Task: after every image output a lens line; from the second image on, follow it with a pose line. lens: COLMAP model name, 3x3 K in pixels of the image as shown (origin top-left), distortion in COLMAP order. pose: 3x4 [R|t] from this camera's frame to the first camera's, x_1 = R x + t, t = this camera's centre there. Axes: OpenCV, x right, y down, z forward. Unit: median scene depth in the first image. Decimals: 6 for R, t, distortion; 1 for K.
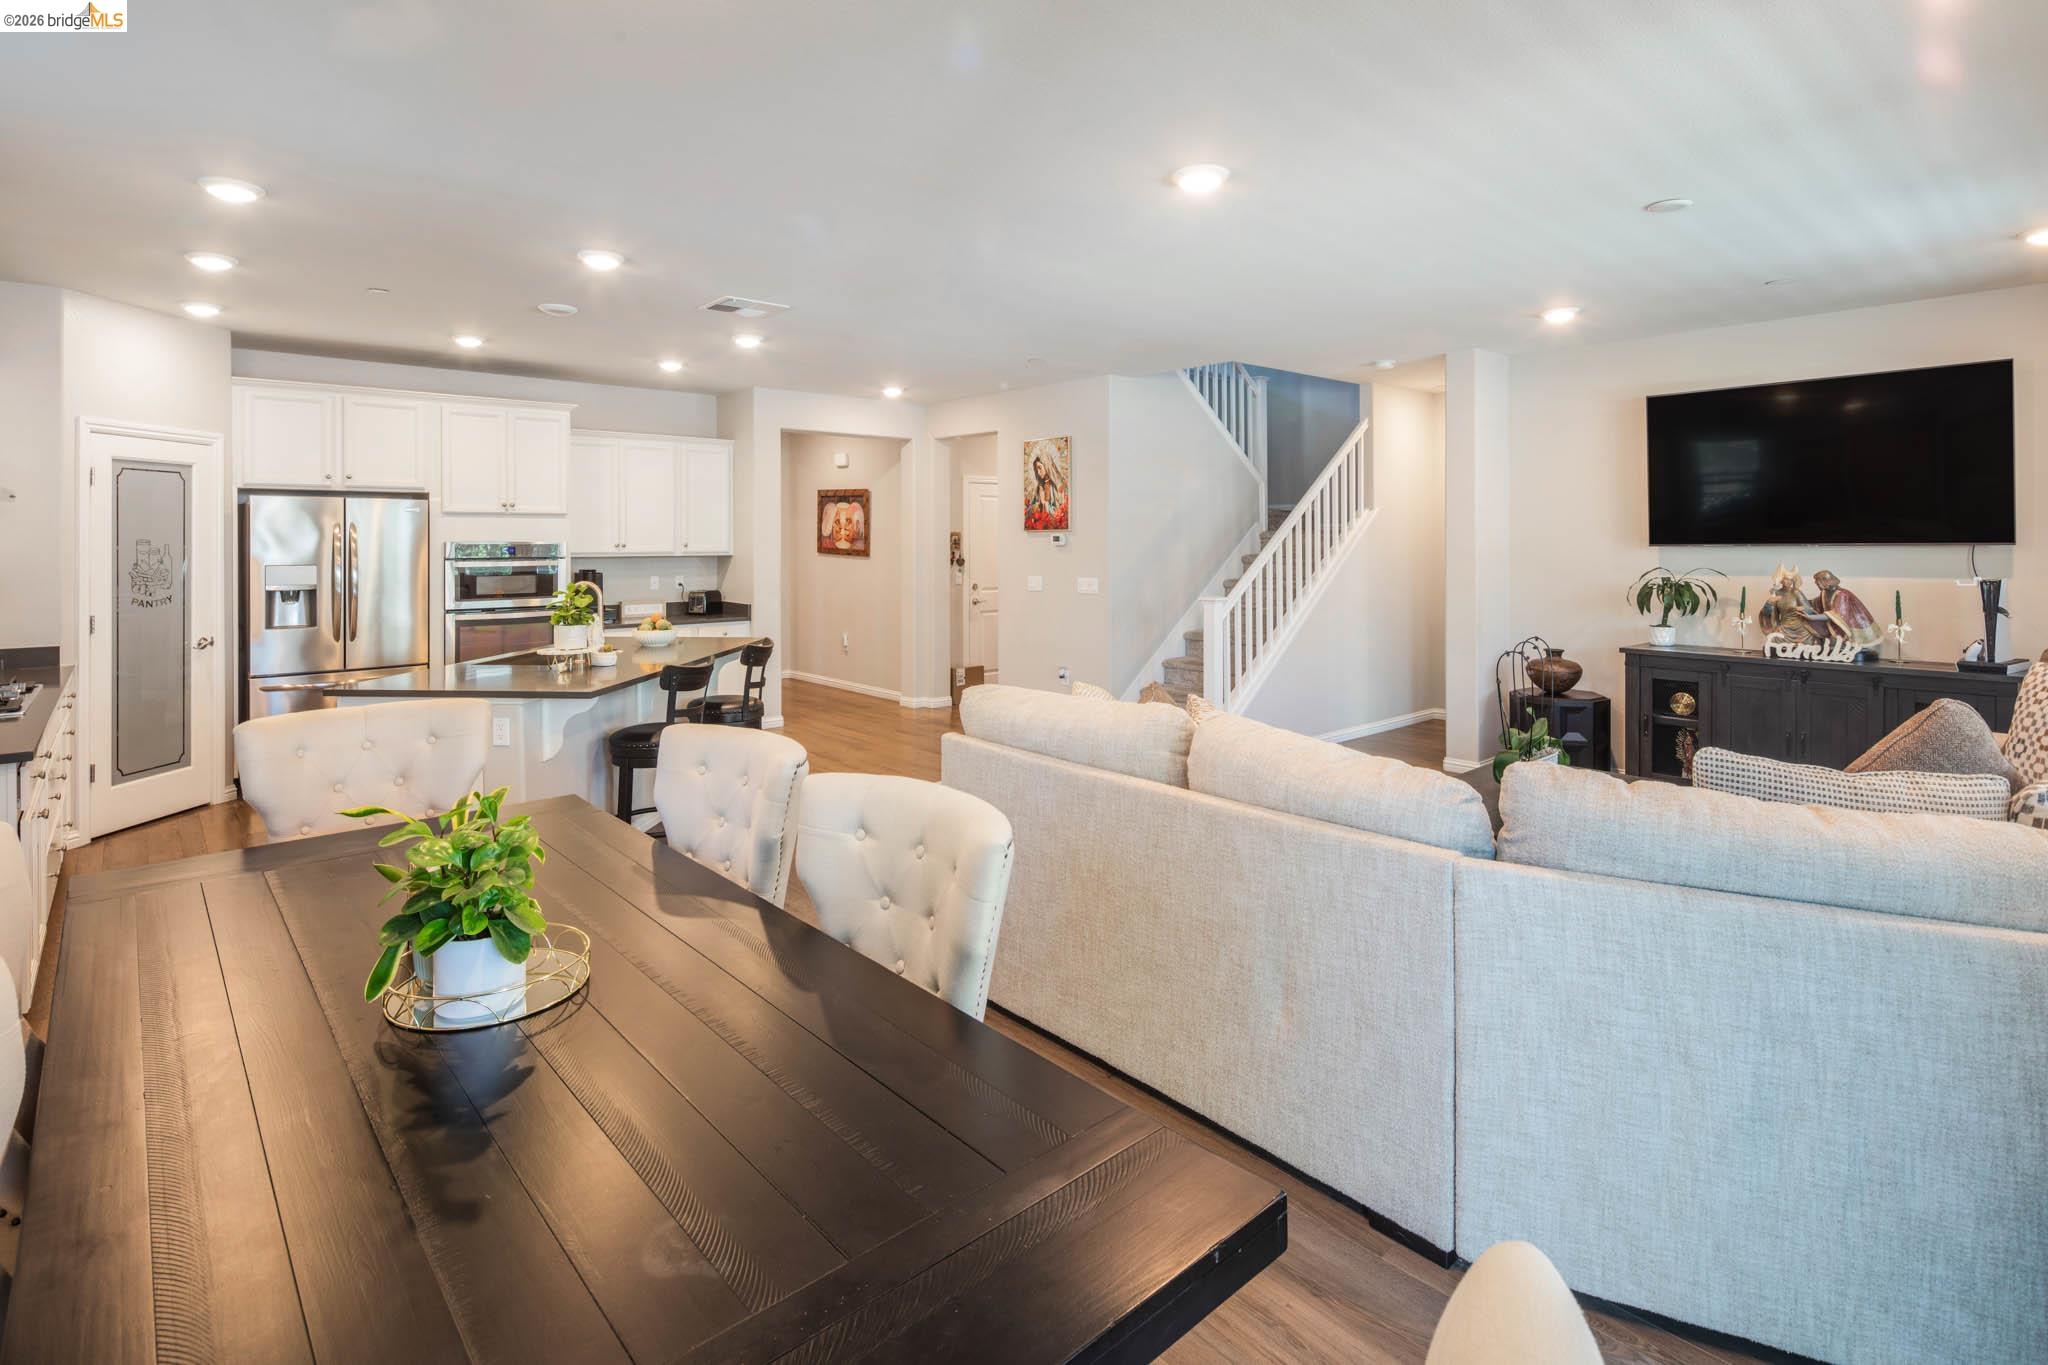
lens RADIAL K [[1000.8, 0, 1026.6], [0, 1000.8, 678.1], [0, 0, 1]] dist [0.001908, 0.000068]
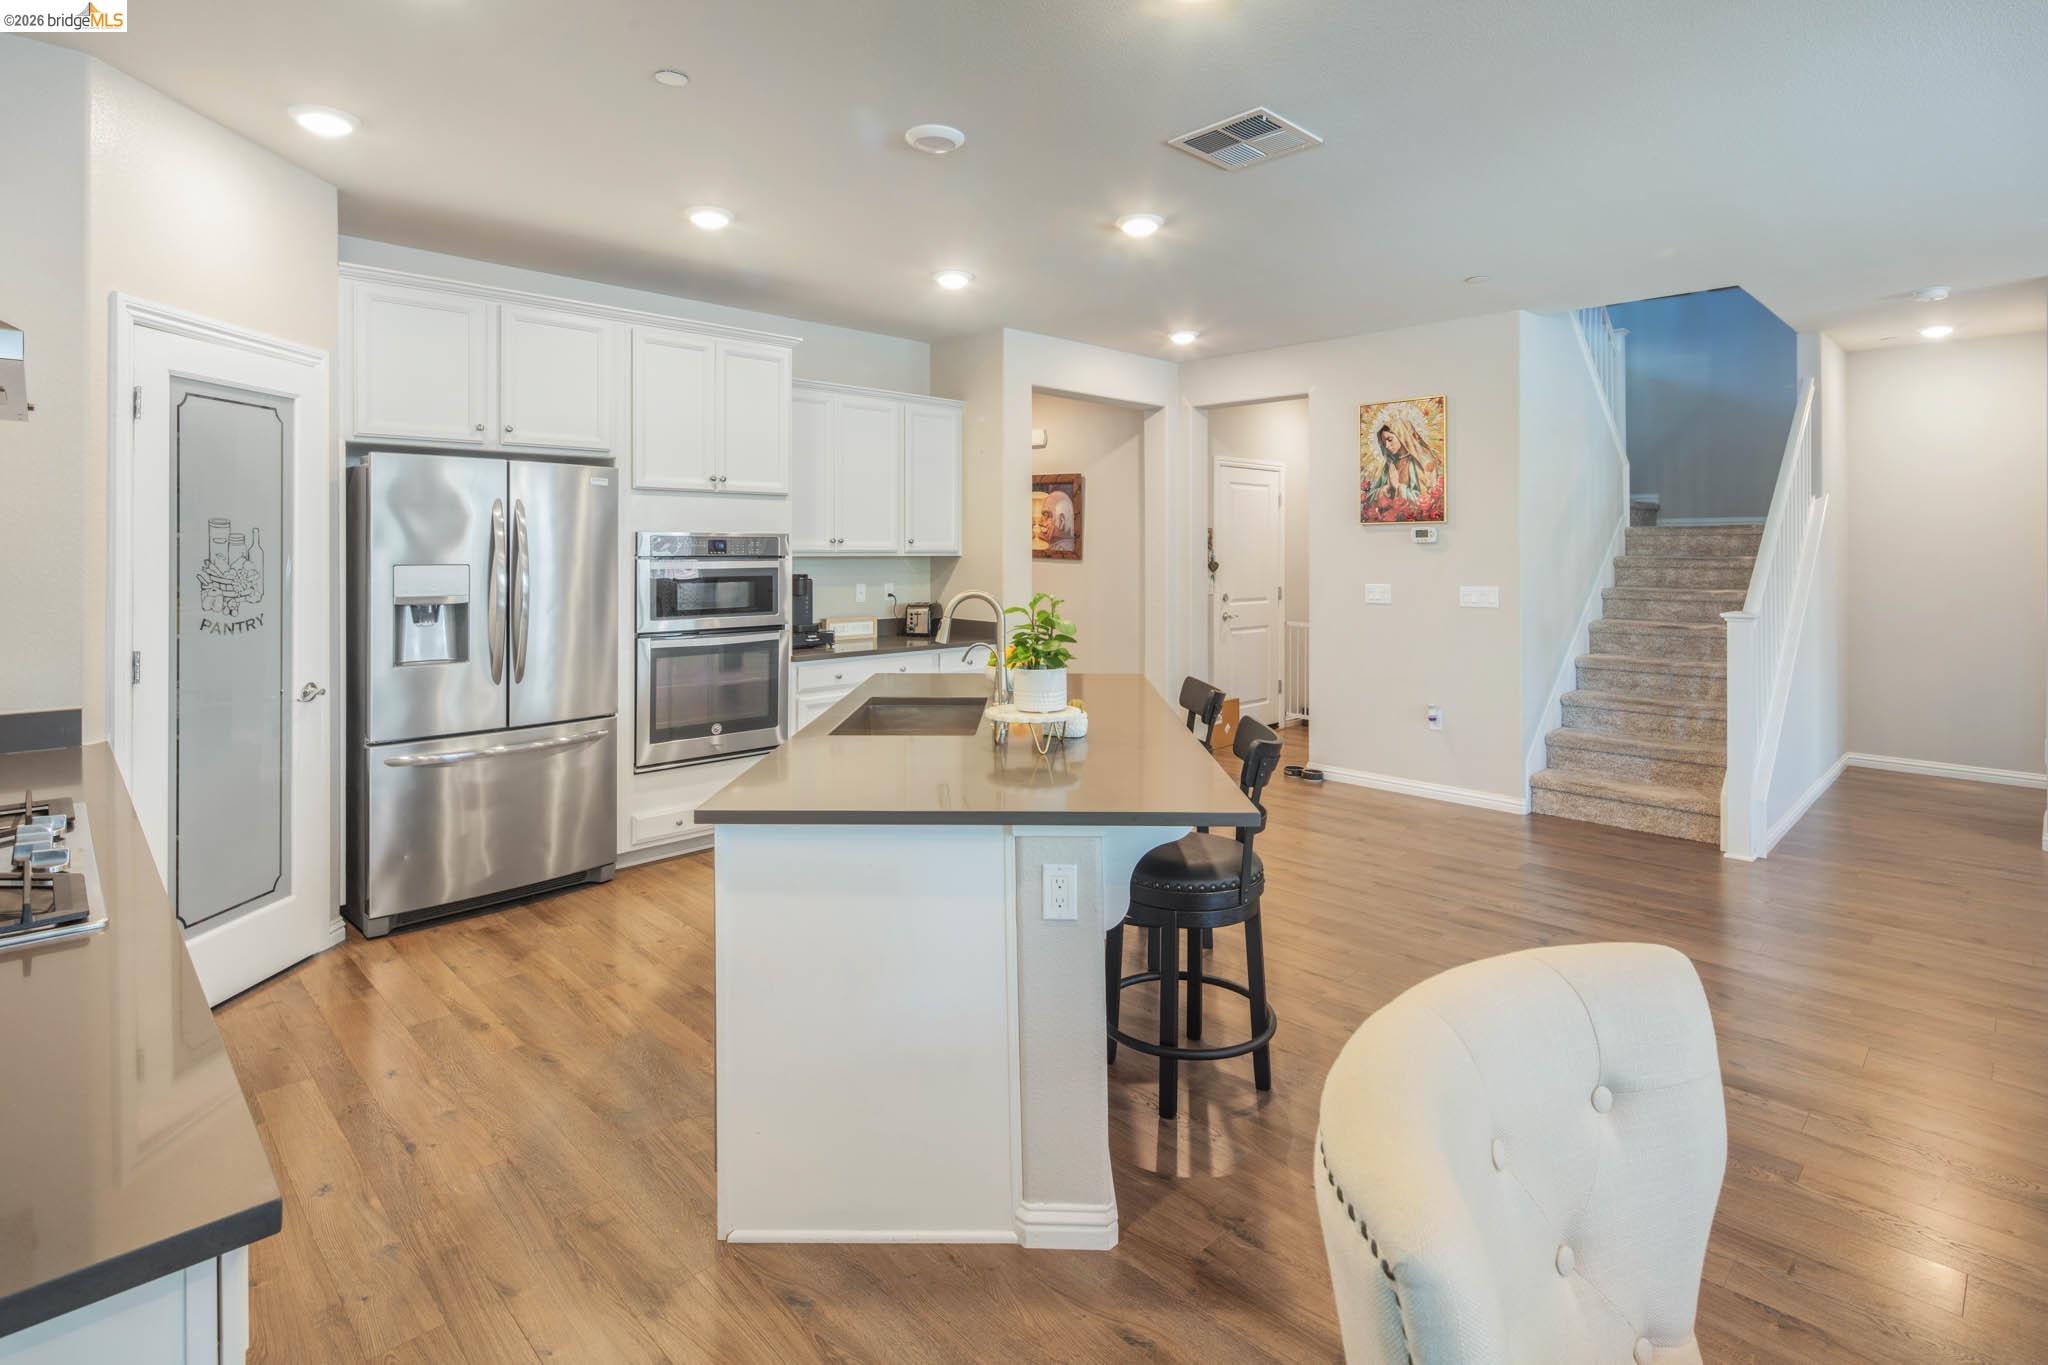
lens RADIAL K [[1000.8, 0, 1022.8], [0, 1000.8, 685.1], [0, 0, 1]] dist [0.001908, 0.000068]
pose [[0.998894, -0.003553, 0.046878, -0.307224], [0.003674, 0.999990, -0.002498, -0.026605], [-0.046868, 0.002667, 0.998898, 0.276036]]
